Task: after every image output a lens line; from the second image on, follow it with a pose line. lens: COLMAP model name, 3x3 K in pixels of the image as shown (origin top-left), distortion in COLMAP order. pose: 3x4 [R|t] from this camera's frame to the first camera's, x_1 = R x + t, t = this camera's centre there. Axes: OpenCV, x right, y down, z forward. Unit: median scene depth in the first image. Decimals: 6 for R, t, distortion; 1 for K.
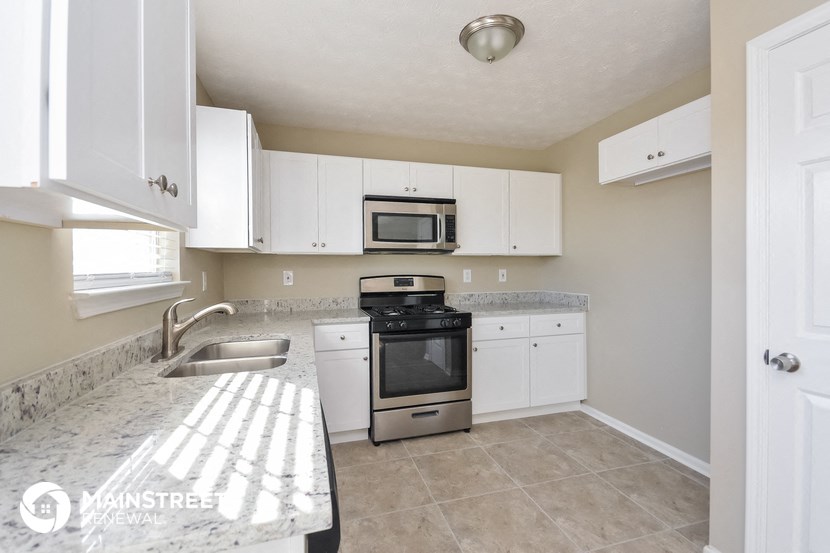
lens RADIAL K [[374.5, 0, 418.1], [0, 374.5, 273.0], [0, 0, 1]] dist [0.014236, -0.004250]
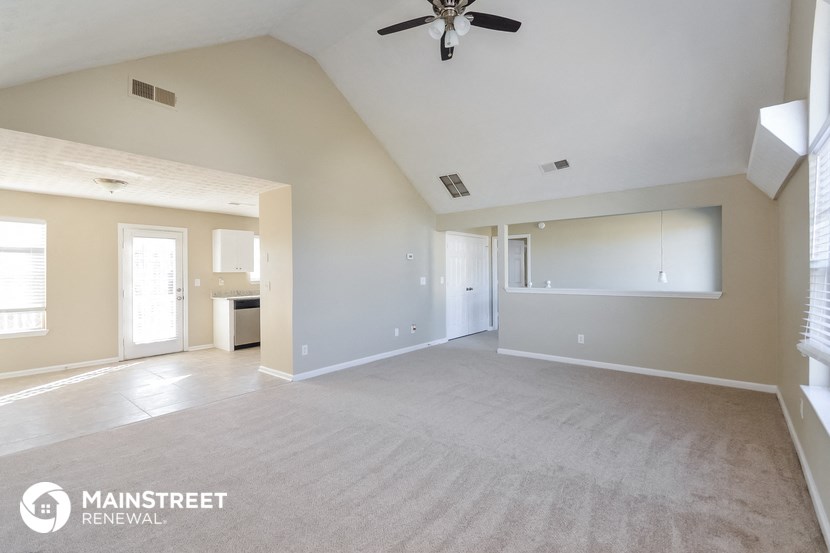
lens RADIAL K [[374.5, 0, 414.2], [0, 374.5, 272.2], [0, 0, 1]] dist [0.014236, -0.004250]
pose [[0.542583, 0.005685, -0.839983, 2.416005], [-0.002656, 0.999984, 0.005053, -0.055499], [0.839998, -0.000511, 0.542589, -0.090402]]
